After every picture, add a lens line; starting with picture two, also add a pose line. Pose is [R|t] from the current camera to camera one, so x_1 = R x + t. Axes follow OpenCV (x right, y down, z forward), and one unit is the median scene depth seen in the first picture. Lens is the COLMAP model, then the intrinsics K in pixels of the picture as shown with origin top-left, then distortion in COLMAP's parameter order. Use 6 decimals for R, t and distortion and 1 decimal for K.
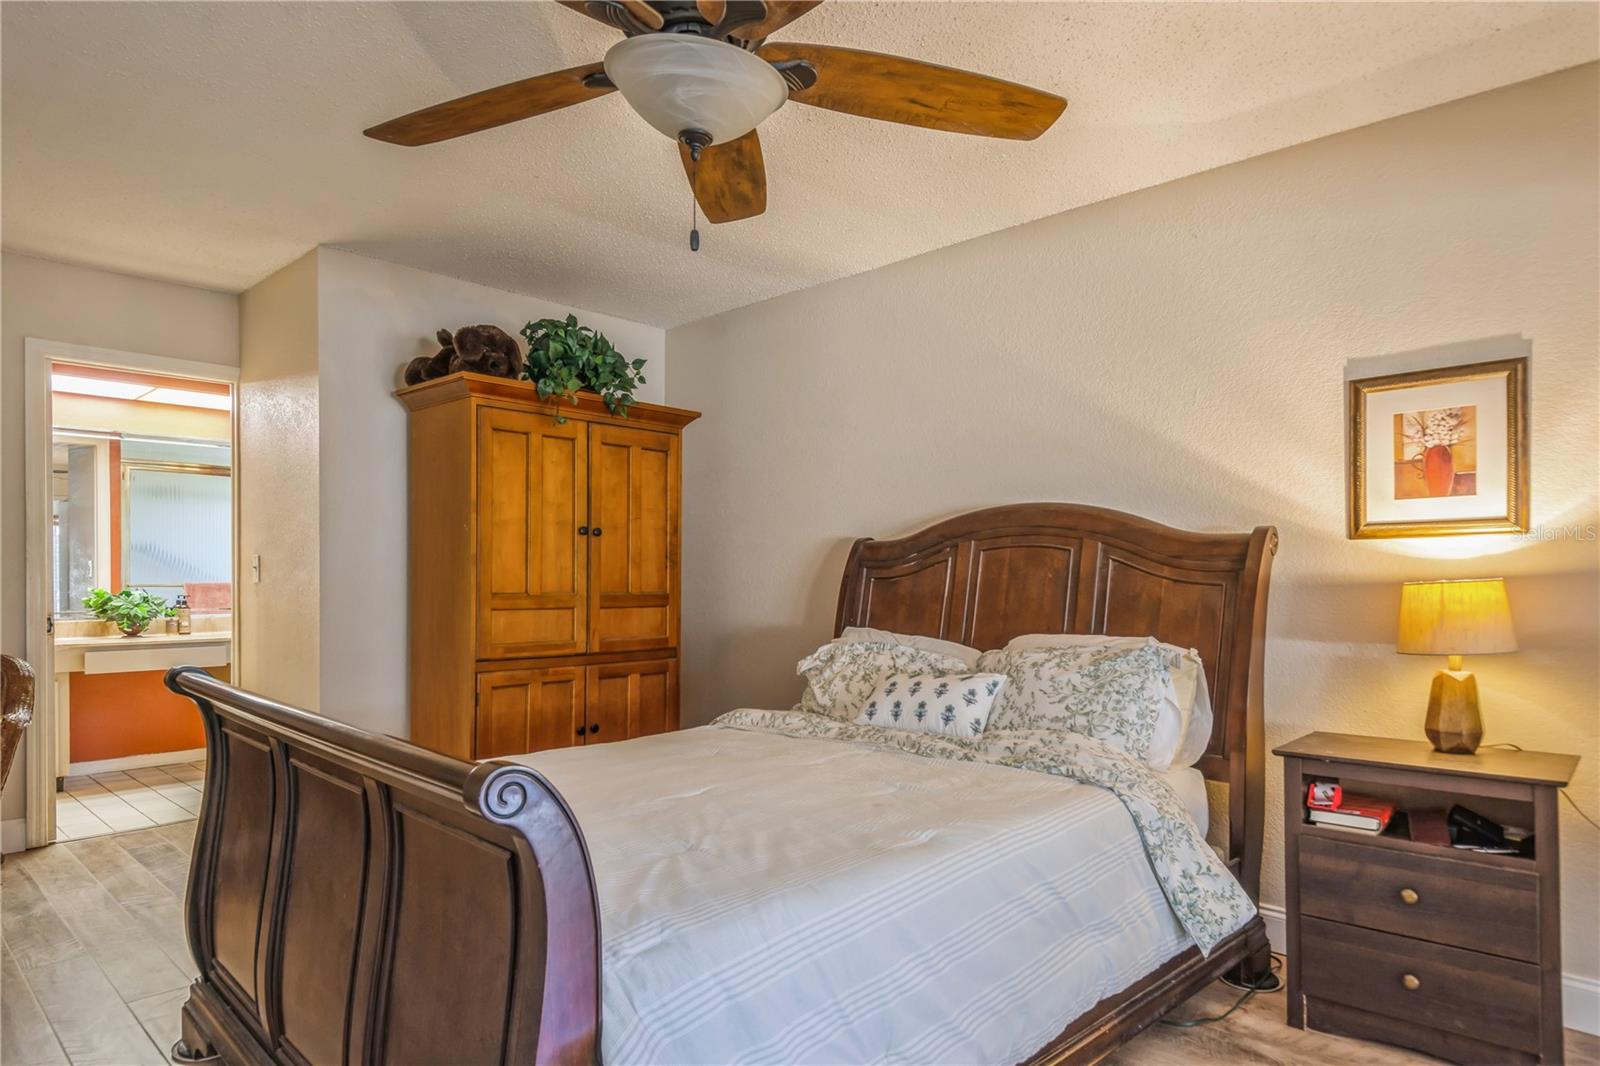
lens RADIAL K [[939.1, 0, 805.4], [0, 939.1, 582.7], [0, 0, 1]] dist [0.021125, -0.000931]
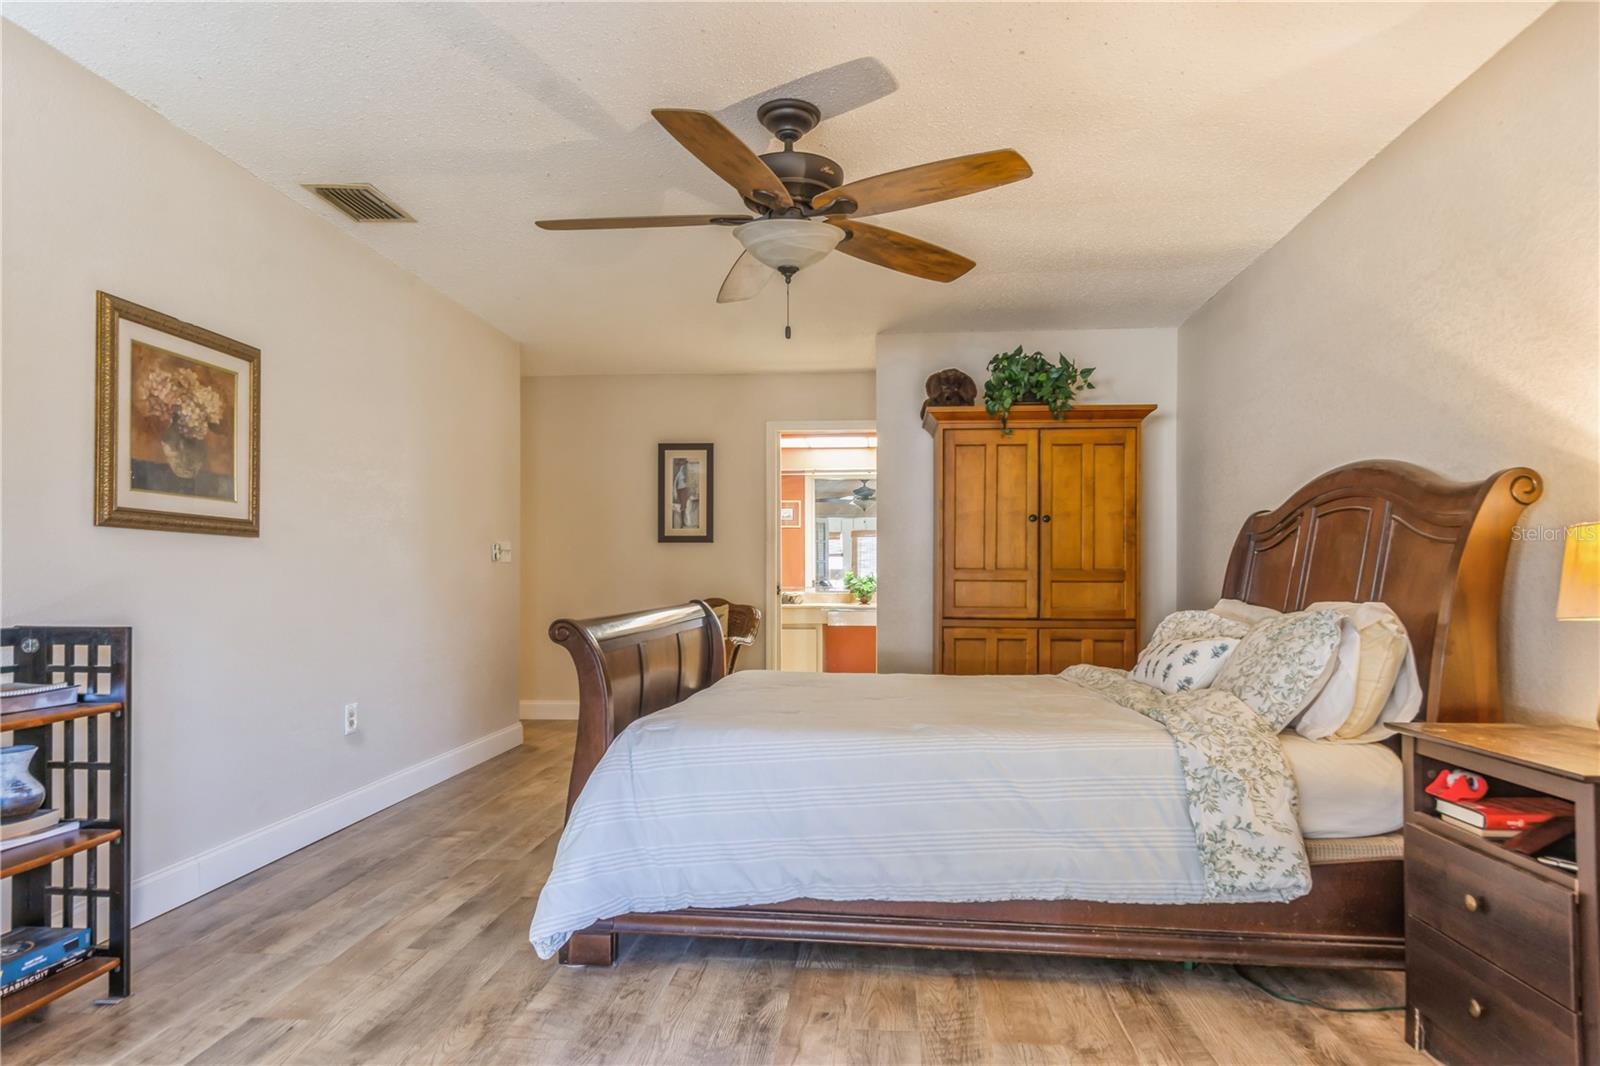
lens RADIAL K [[921.3, 0, 808.0], [0, 921.3, 567.7], [0, 0, 1]] dist [0.003957, 0.000243]
pose [[0.625515, -0.007176, -0.780179, 0.543420], [-0.007221, 0.999862, -0.014986, 0.031212], [0.780179, 0.015008, 0.625376, 0.020353]]
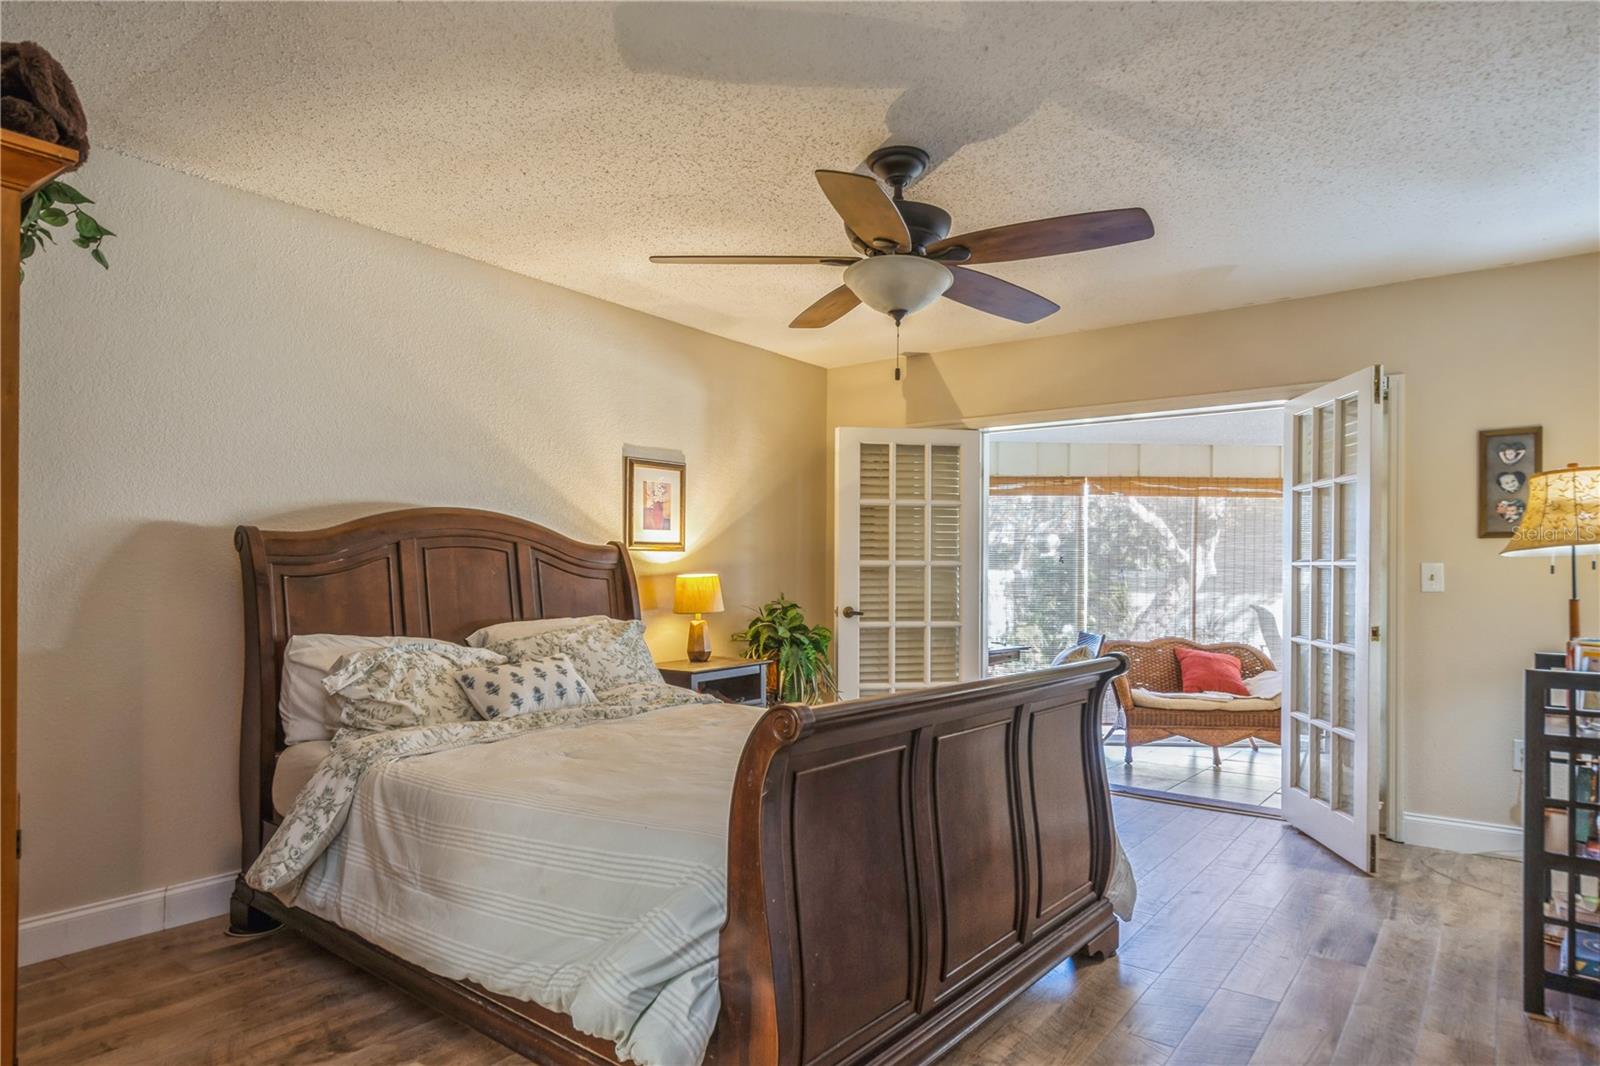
lens RADIAL K [[939.1, 0, 805.4], [0, 939.1, 582.7], [0, 0, 1]] dist [0.021125, -0.000931]
pose [[-0.113829, -0.016312, 0.993366, -0.838673], [0.002246, 0.999858, 0.016676, -0.012588], [-0.993498, 0.004129, -0.113776, 0.648420]]
